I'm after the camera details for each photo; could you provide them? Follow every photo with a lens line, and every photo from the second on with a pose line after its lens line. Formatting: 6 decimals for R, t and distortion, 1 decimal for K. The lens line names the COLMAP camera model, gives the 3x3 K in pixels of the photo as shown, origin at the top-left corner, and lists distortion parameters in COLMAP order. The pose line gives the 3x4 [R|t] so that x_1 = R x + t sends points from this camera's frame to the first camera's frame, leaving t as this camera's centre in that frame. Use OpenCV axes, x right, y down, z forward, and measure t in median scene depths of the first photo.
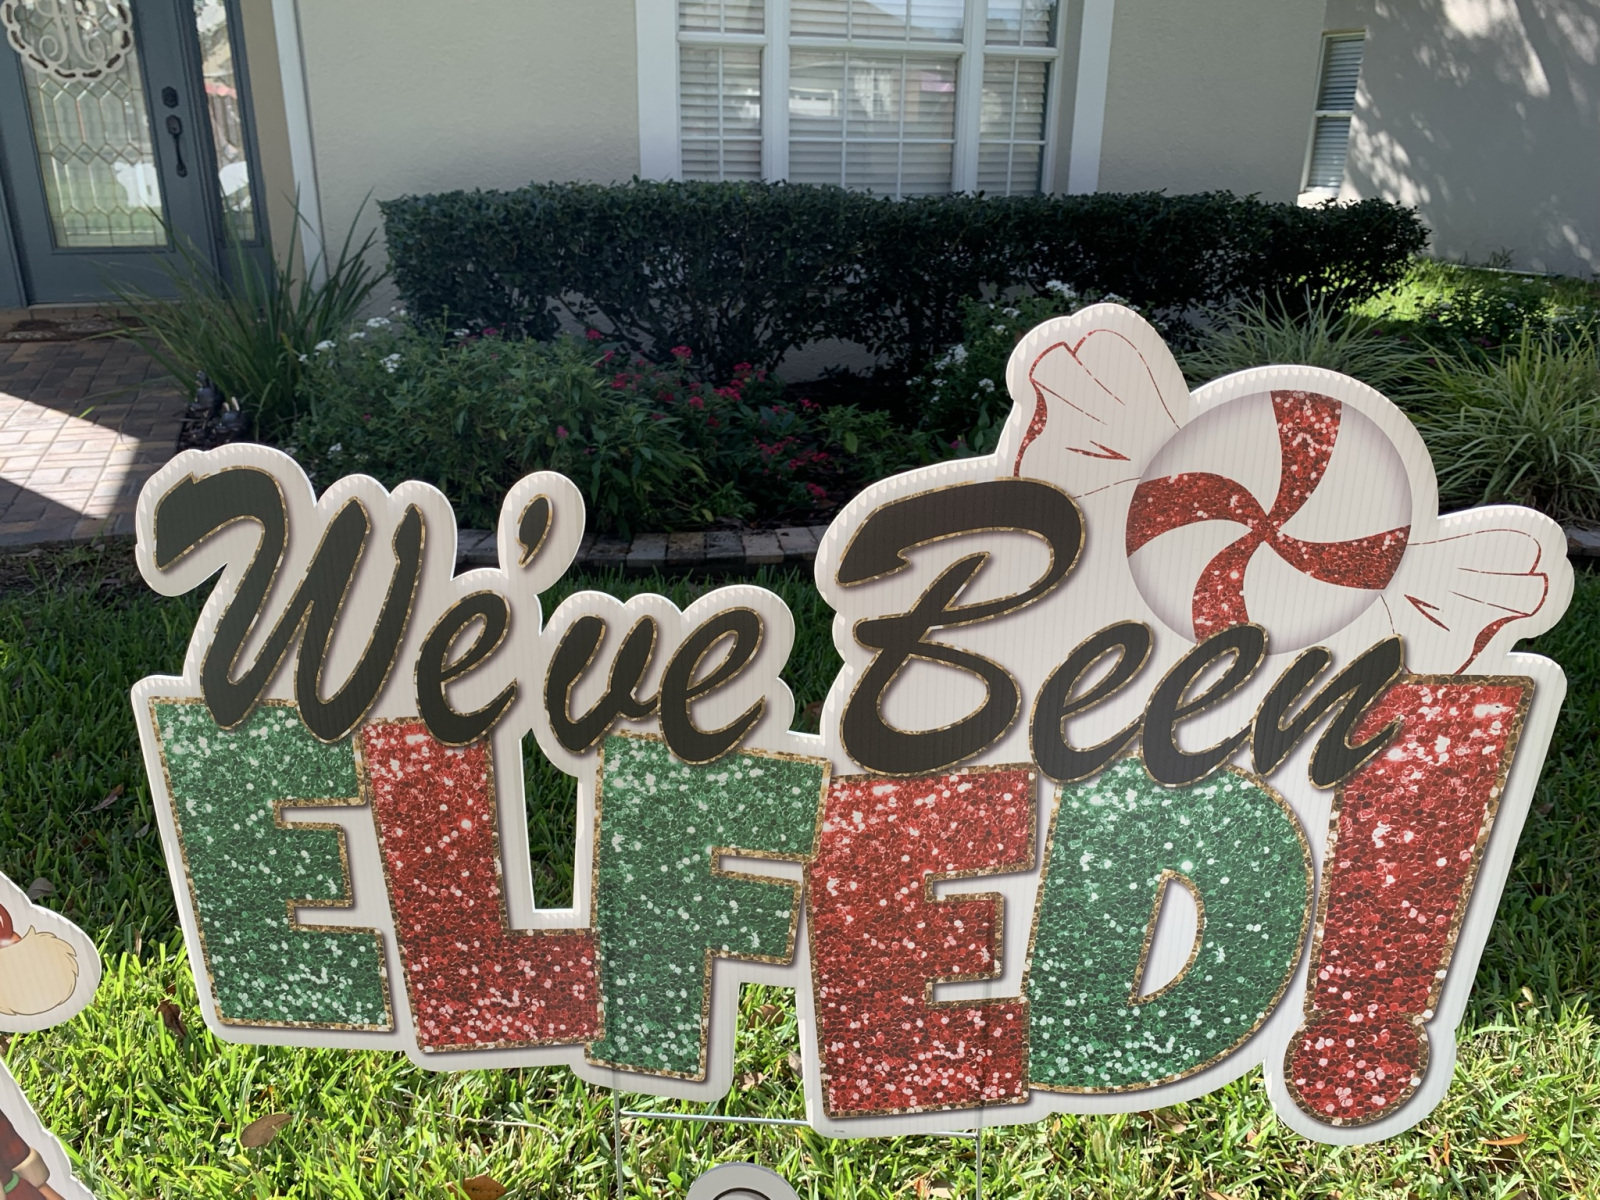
lens RADIAL K [[1240.7, 0, 801.1], [0, 1240.7, 592.8], [0, 0, 1]] dist [0.006466, -0.026748]
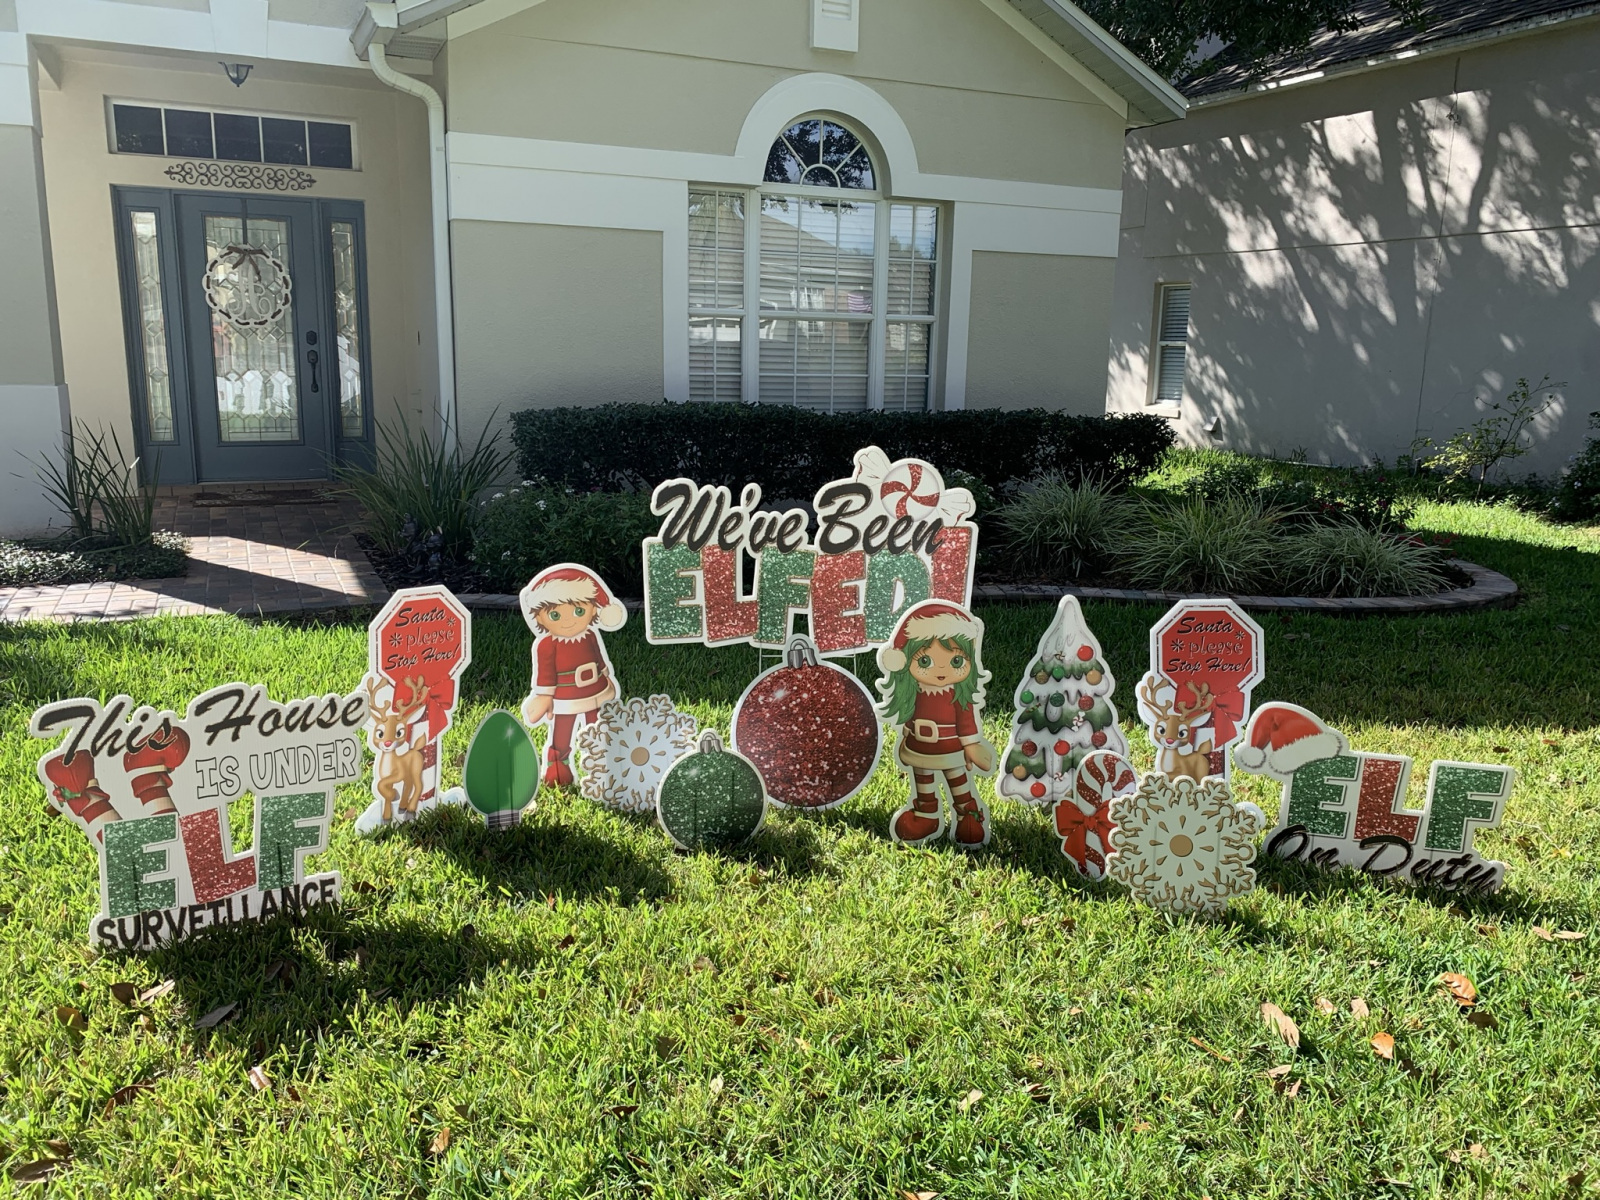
lens RADIAL K [[1240.7, 0, 797.5], [0, 1240.7, 604.3], [0, 0, 1]] dist [0.006466, -0.026748]
pose [[0.998884, -0.005578, 0.046901, -0.247429], [0.012301, 0.989459, -0.144288, 0.945790], [-0.045601, 0.144704, 0.988424, -3.248197]]
